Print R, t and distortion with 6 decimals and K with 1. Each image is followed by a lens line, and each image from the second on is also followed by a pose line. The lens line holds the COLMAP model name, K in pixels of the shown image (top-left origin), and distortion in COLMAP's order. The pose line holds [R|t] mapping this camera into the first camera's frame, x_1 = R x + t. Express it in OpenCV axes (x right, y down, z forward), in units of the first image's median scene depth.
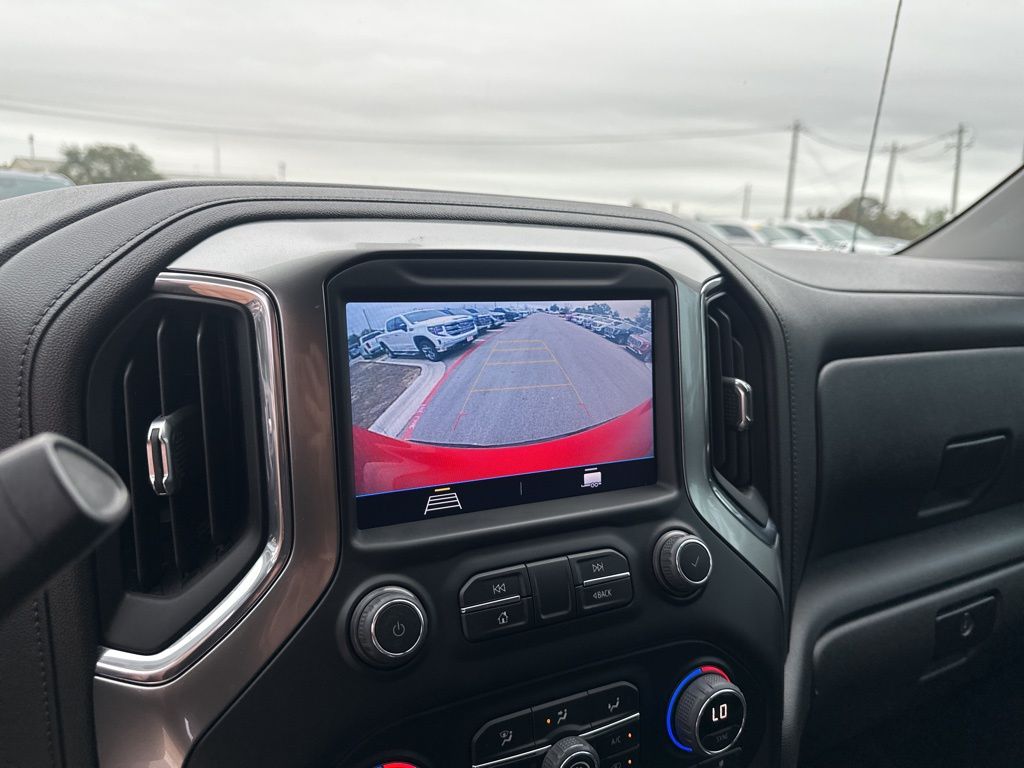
lens RADIAL K [[707.3, 0, 525.3], [0, 707.3, 389.2], [0, 0, 1]] dist [0.089898, -0.125543]
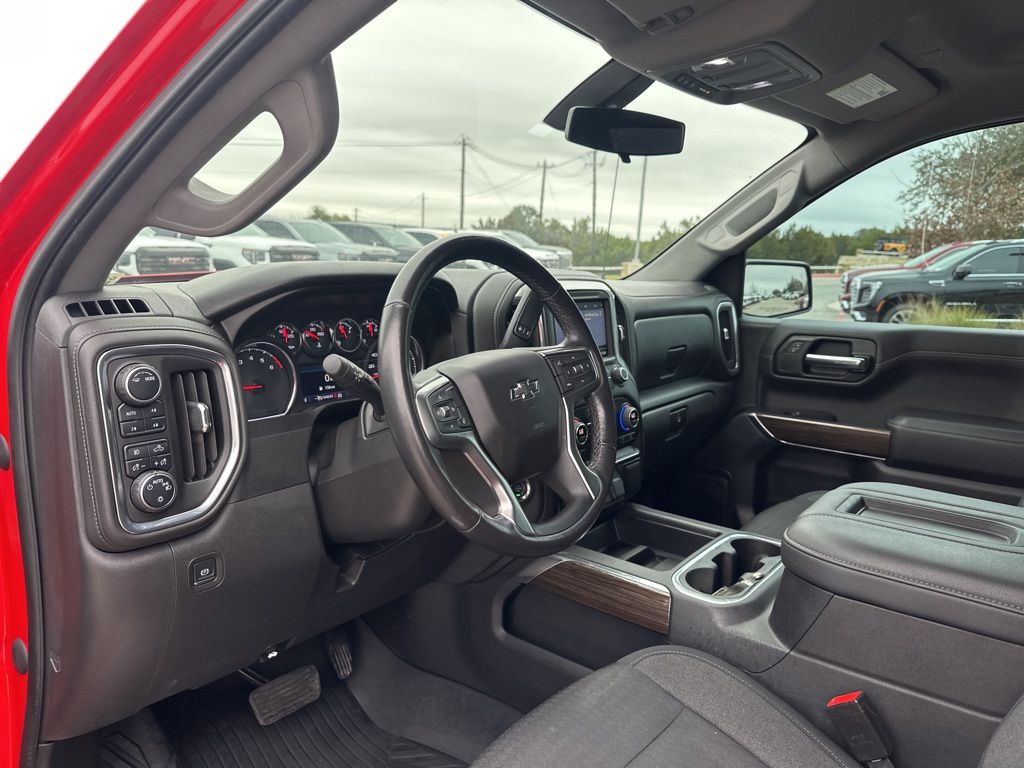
lens RADIAL K [[707.3, 0, 525.3], [0, 707.3, 389.2], [0, 0, 1]] dist [0.089898, -0.125543]
pose [[0.907775, -0.093611, 0.408879, -0.961952], [0.096280, 0.995254, 0.014102, 0.125567], [-0.408259, 0.026565, 0.912479, -1.170910]]
